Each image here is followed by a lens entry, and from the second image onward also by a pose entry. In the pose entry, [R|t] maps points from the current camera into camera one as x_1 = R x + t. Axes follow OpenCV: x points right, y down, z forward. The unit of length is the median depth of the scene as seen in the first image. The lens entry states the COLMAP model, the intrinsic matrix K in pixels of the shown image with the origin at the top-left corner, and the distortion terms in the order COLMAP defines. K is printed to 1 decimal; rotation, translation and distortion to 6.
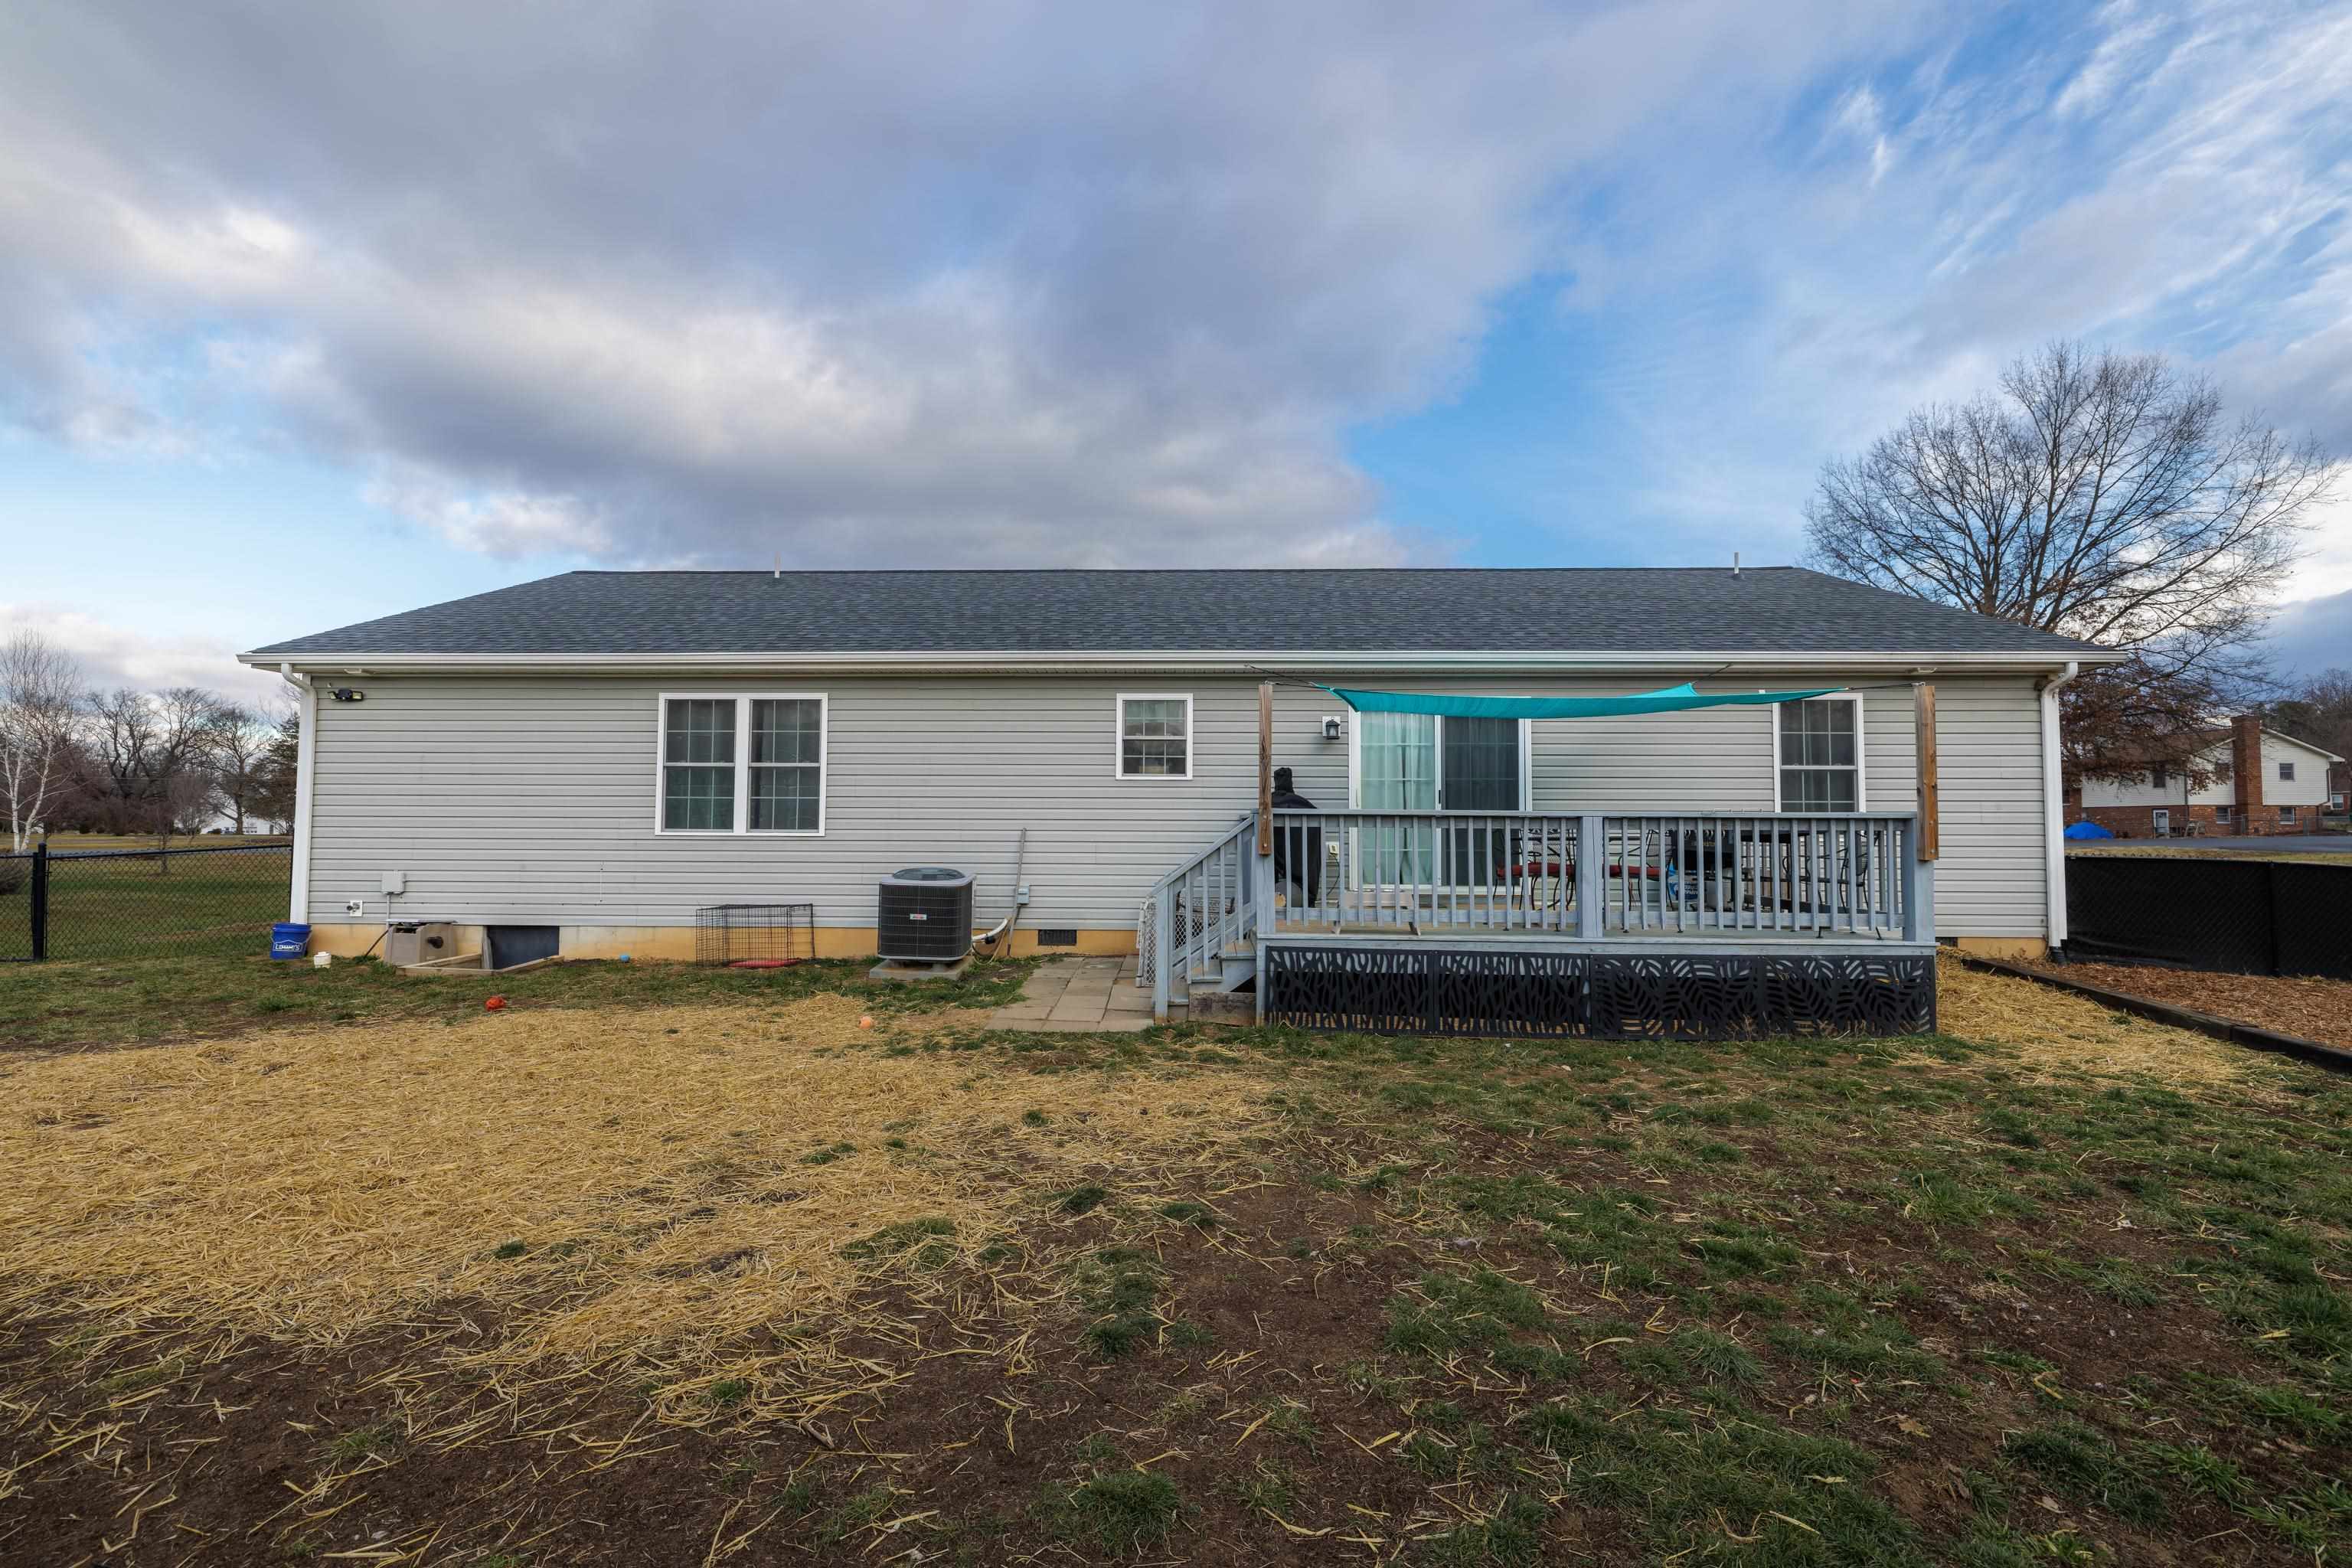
lens RADIAL K [[1008.1, 0, 1167.9], [0, 1008.1, 774.2], [0, 0, 1]] dist [0.001217, -0.000659]
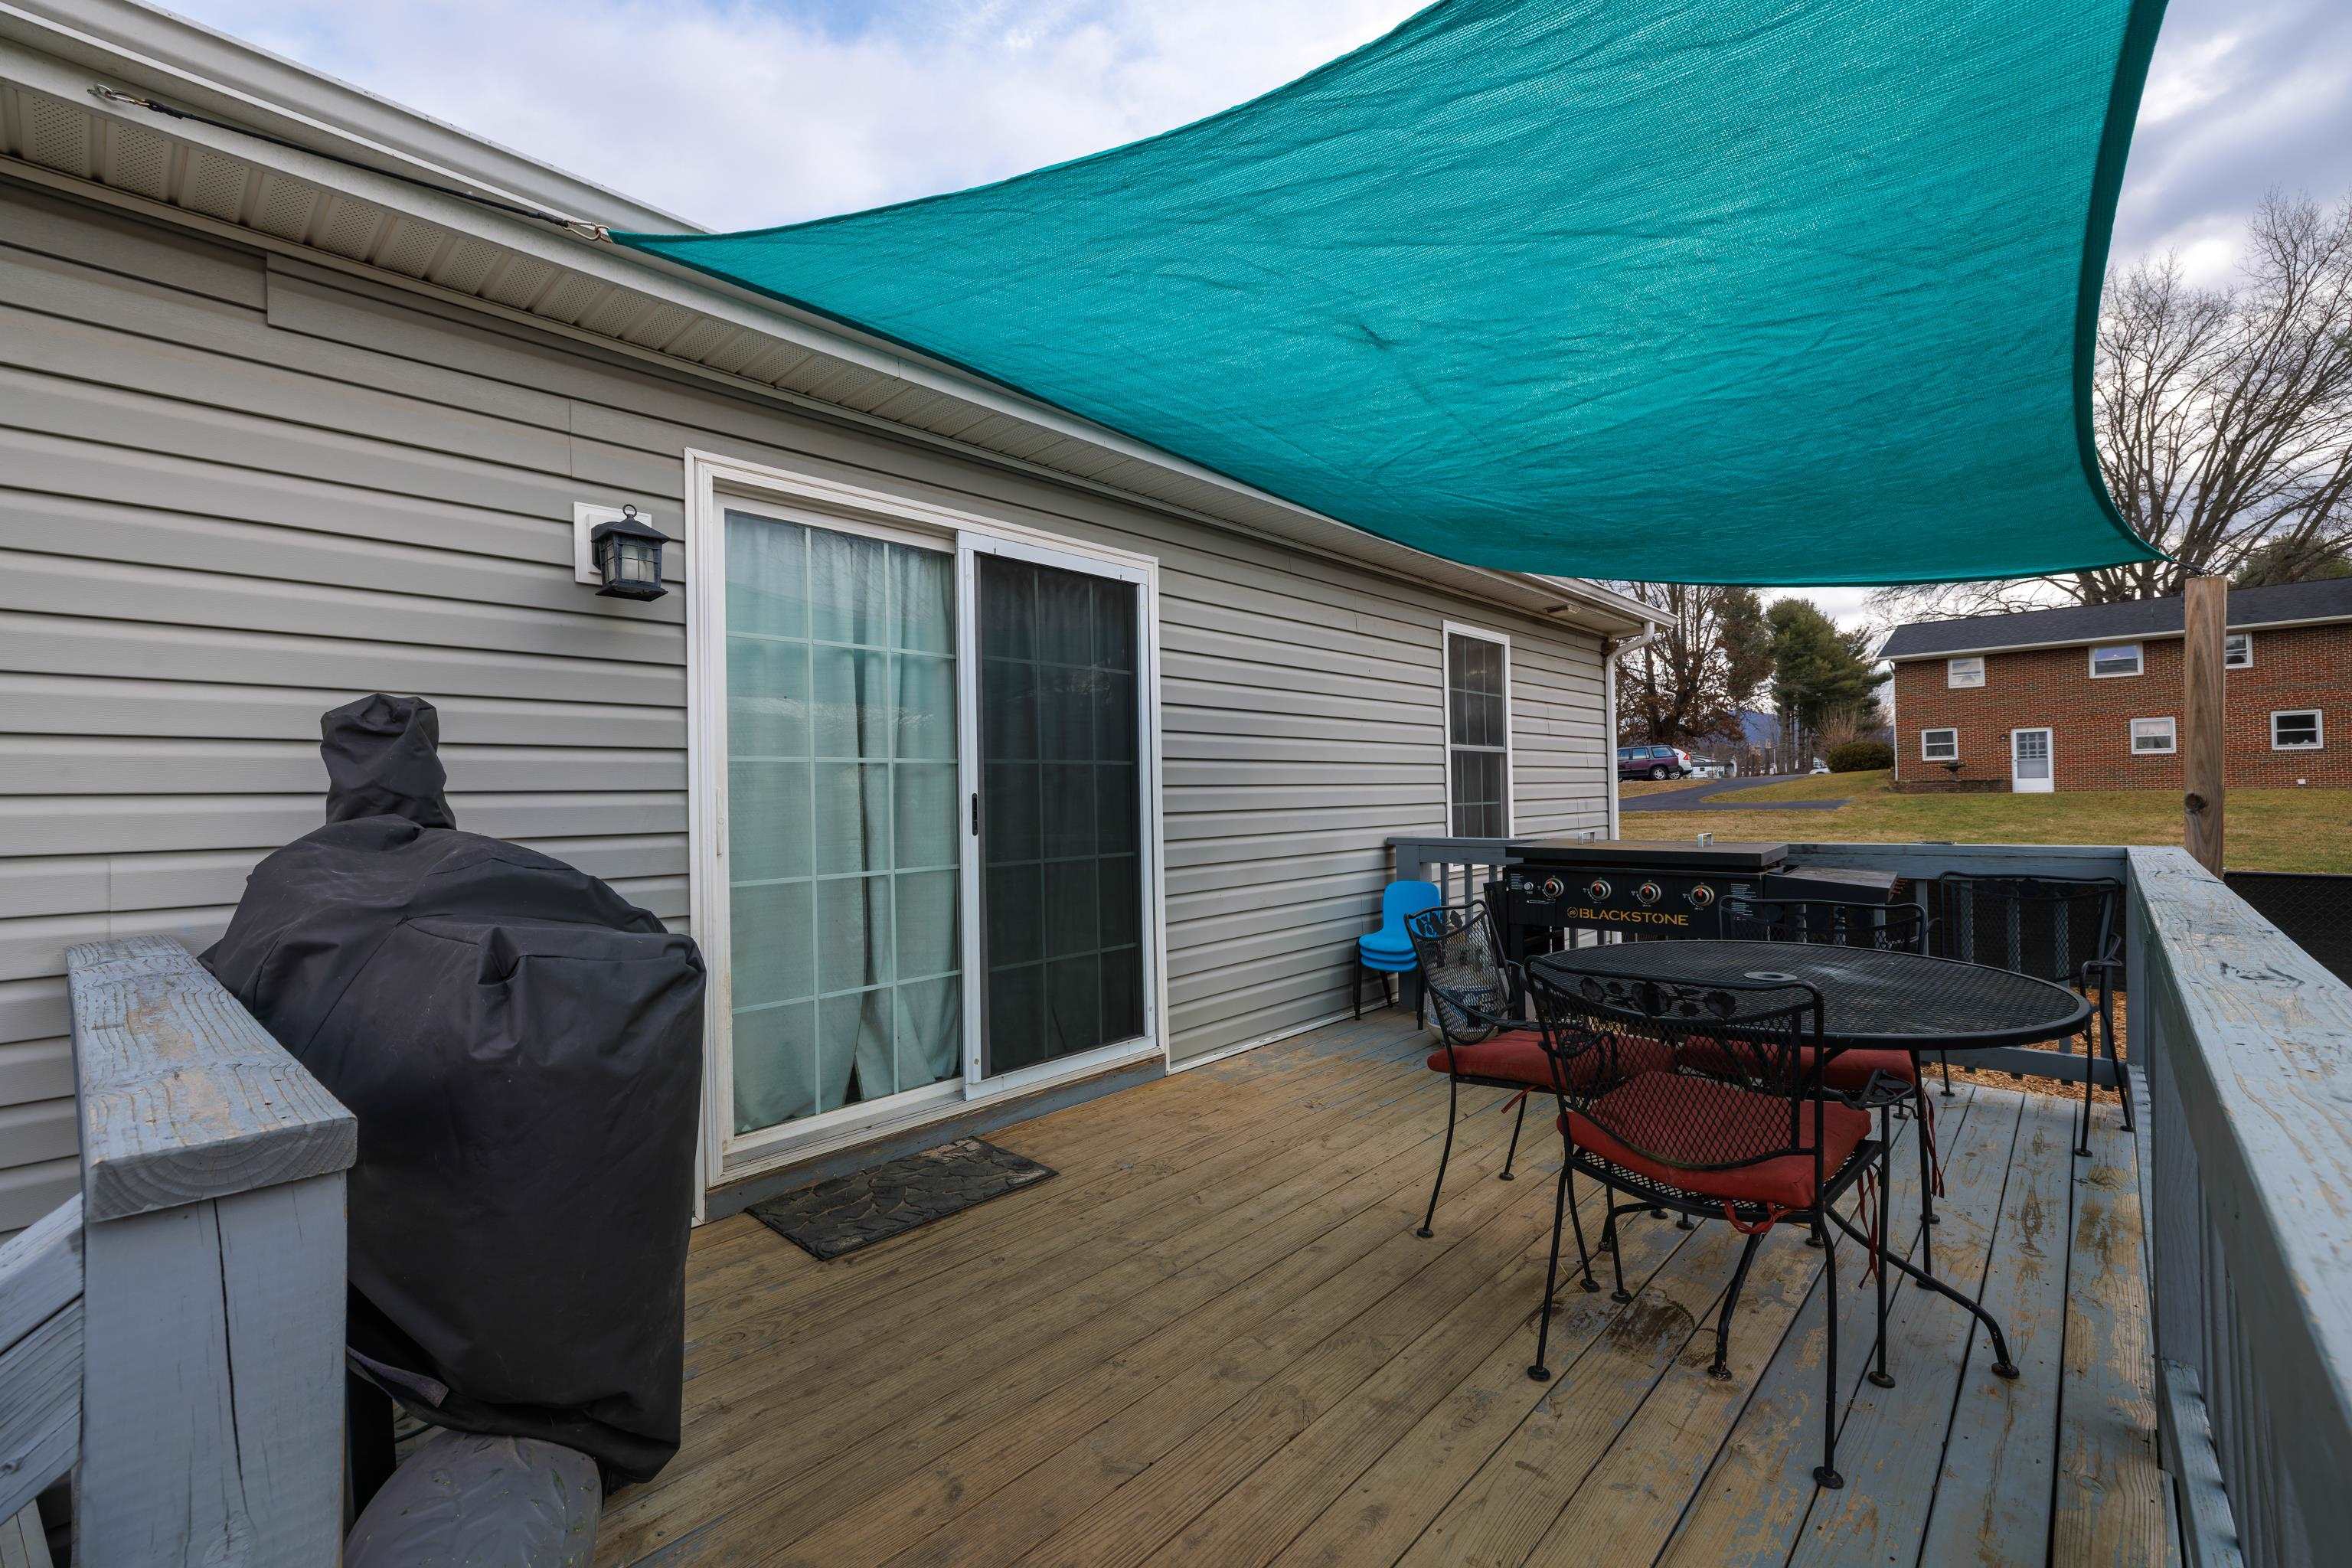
lens RADIAL K [[1008.1, 0, 1215.6], [0, 1008.1, 783.7], [0, 0, 1]] dist [0.001217, -0.000659]
pose [[0.625600, -0.007737, 0.780106, 0.058347], [-0.018385, 0.999527, 0.024657, 0.002641], [-0.779927, -0.029767, 0.625162, 0.722189]]
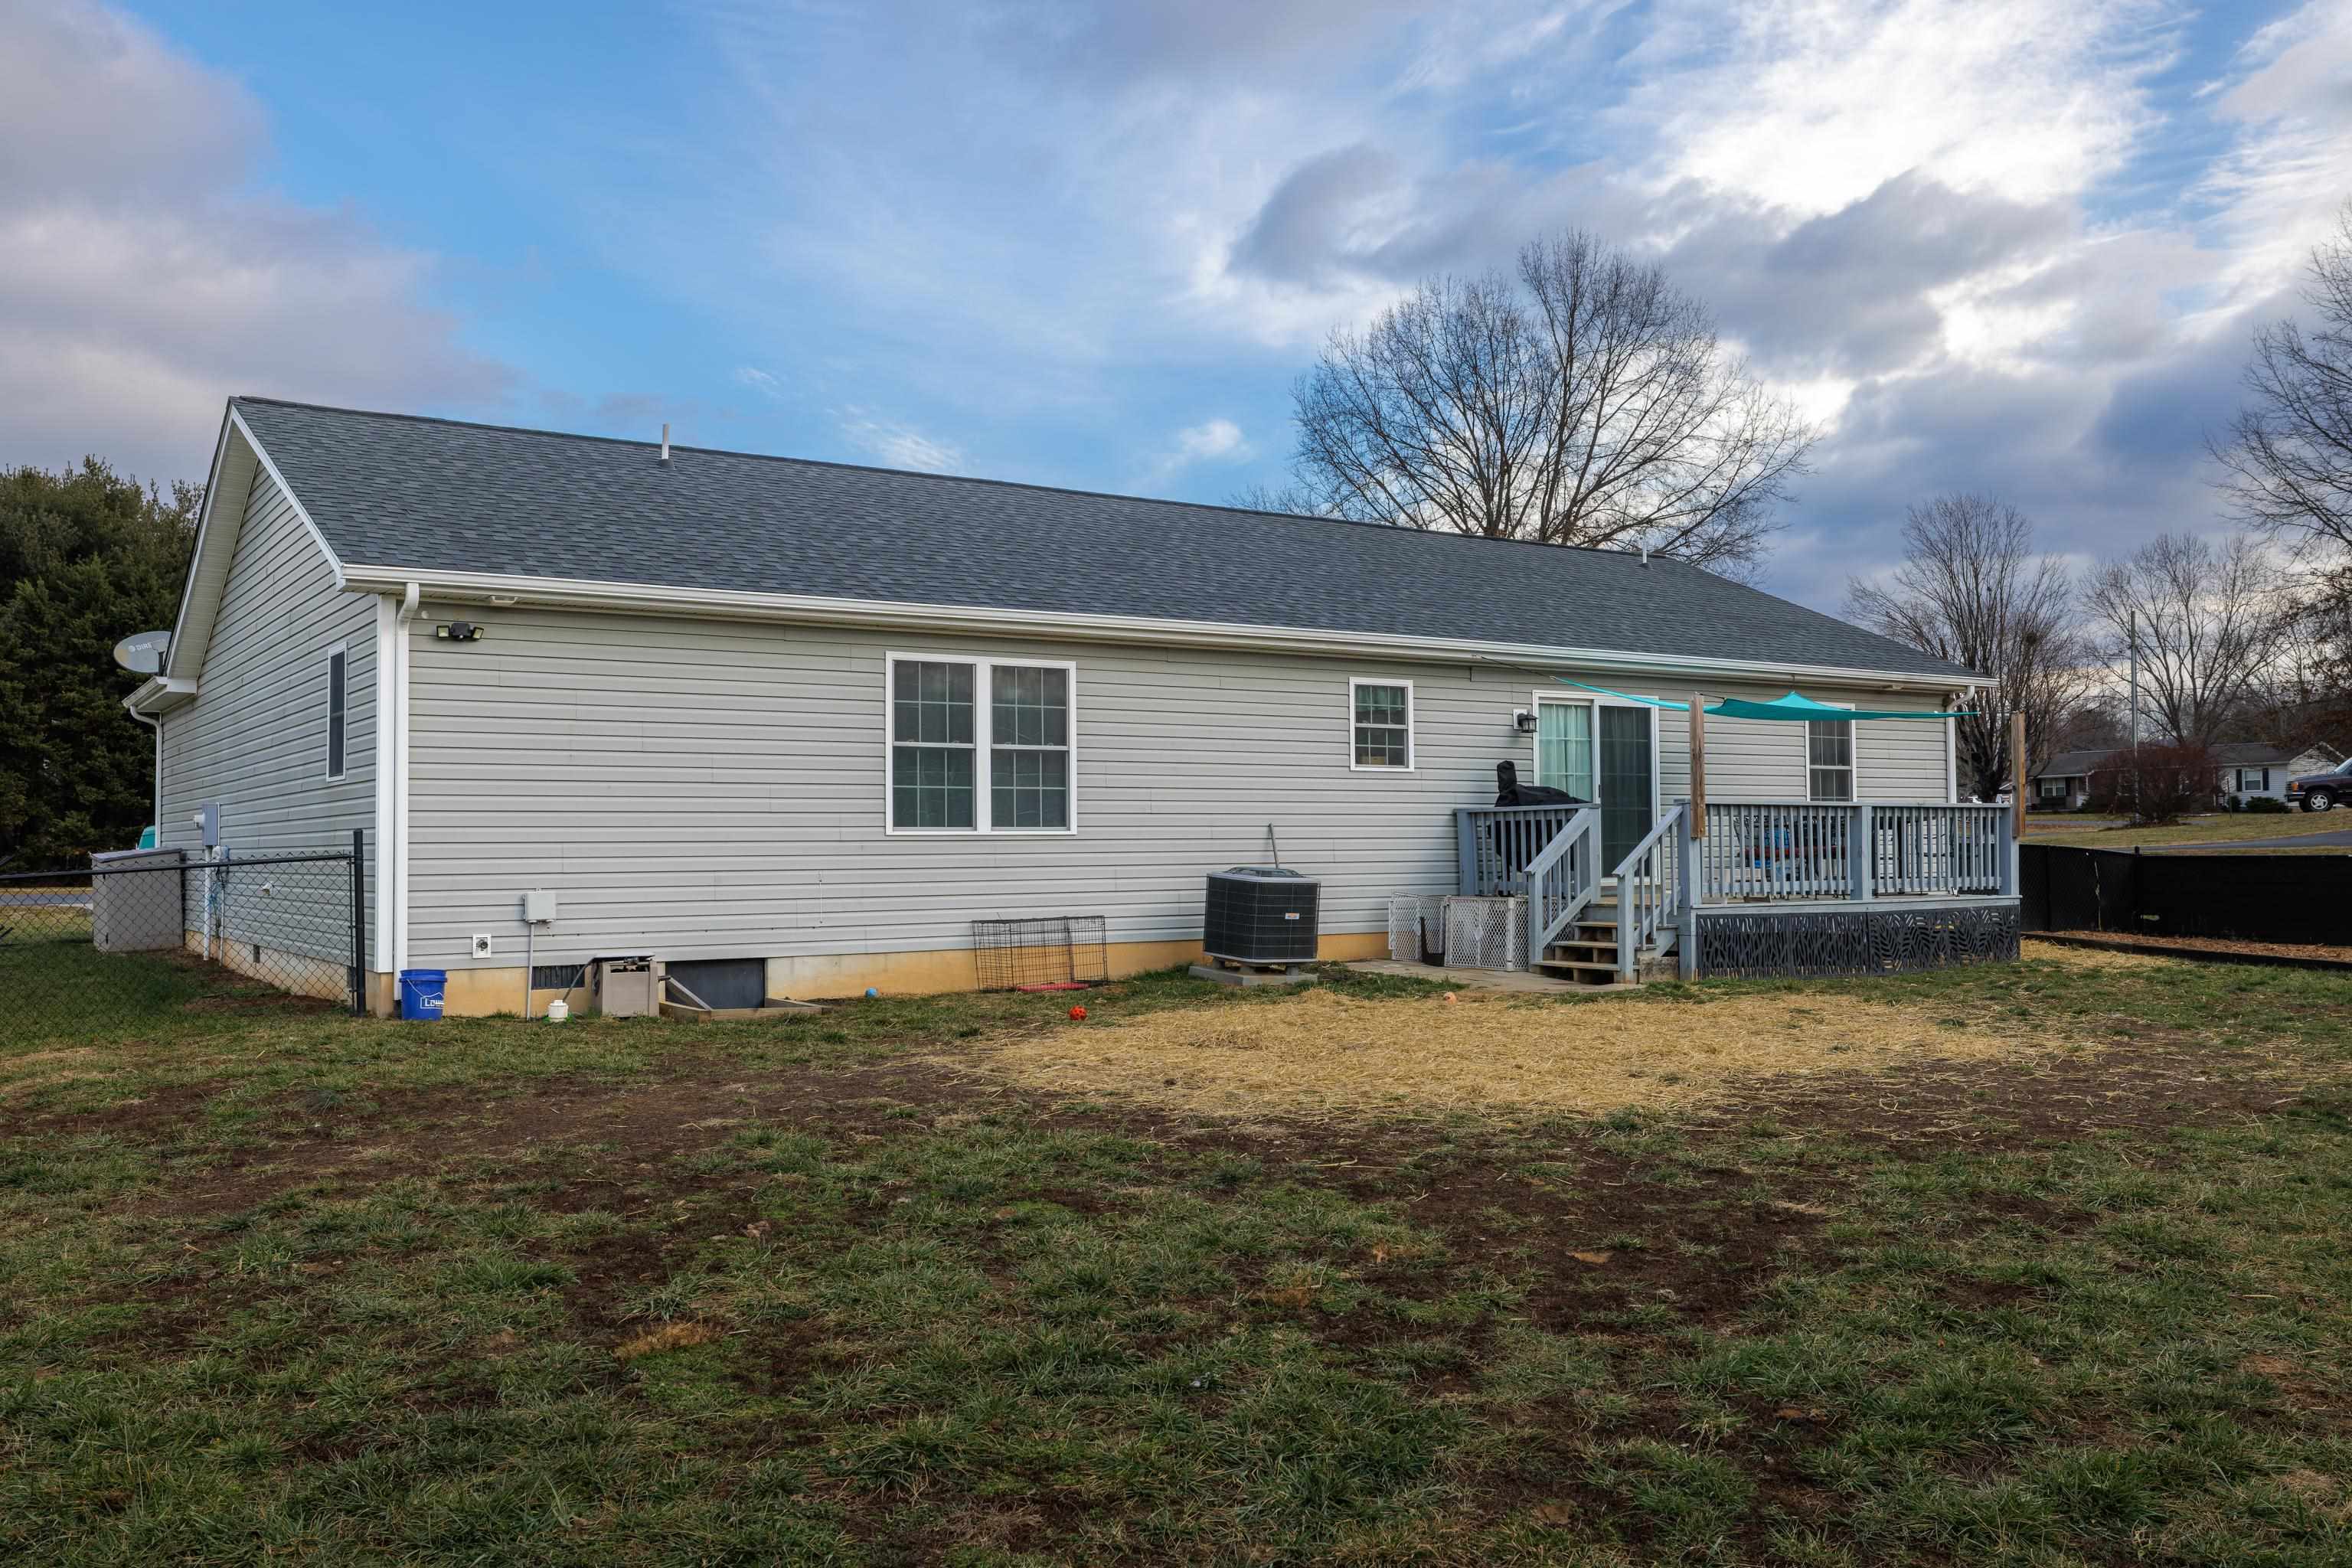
lens RADIAL K [[1973.6, 0, 1184.8], [0, 1973.6, 769.1], [0, 0, 1]] dist [-0.005793, 0.023696]
pose [[0.804384, 0.012043, 0.593988, -1.252625], [-0.017578, 0.999839, 0.003534, 0.000215], [-0.593850, -0.013284, 0.804466, -0.362783]]
